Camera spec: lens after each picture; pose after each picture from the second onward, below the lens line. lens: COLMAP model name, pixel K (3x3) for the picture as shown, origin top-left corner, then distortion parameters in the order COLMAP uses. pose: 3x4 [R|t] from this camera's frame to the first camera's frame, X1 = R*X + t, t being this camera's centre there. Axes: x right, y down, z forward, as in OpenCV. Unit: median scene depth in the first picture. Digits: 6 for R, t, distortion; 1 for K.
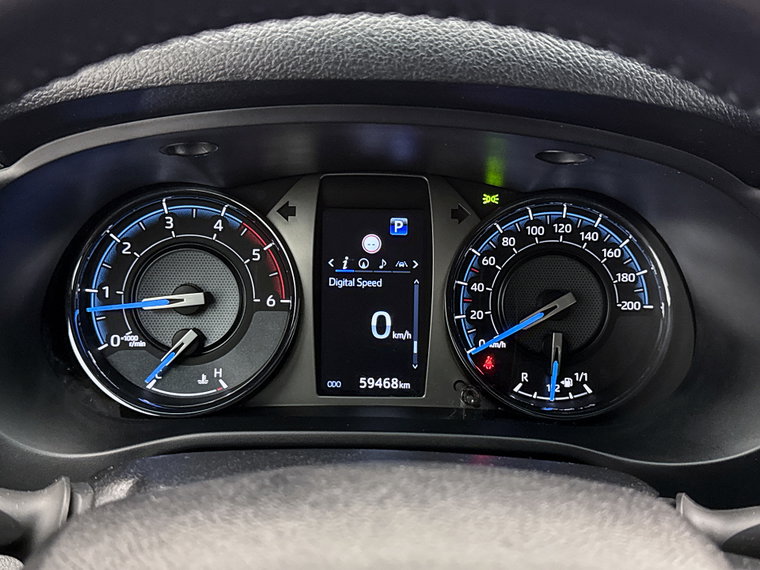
lens RADIAL K [[937.0, 0, 378.5], [0, 937.0, 288.1], [0, 0, 1]] dist [0.065869, 0.000000]
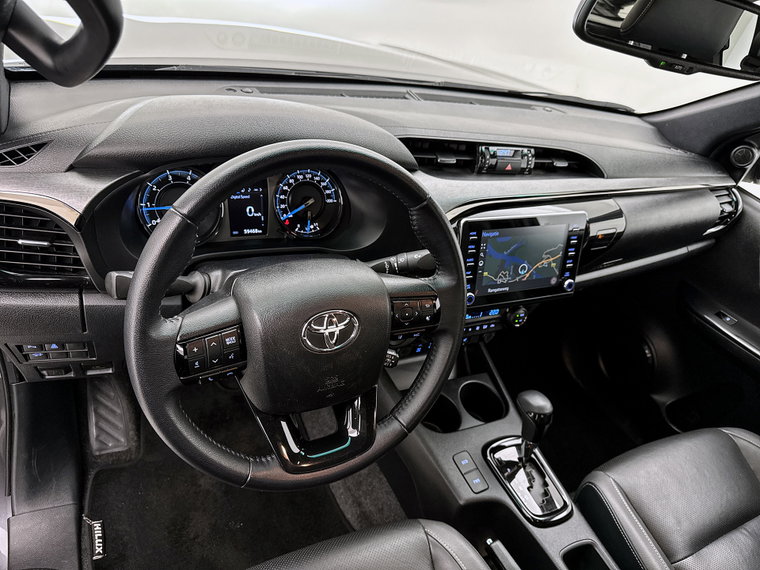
lens RADIAL K [[518.3, 0, 376.9], [0, 518.3, 287.6], [0, 0, 1]] dist [0.014989, 0.000798]
pose [[0.889726, -0.121314, 0.440080, -0.388226], [-0.003973, 0.961947, 0.273207, -0.175620], [-0.456478, -0.244827, 0.855387, -0.619772]]
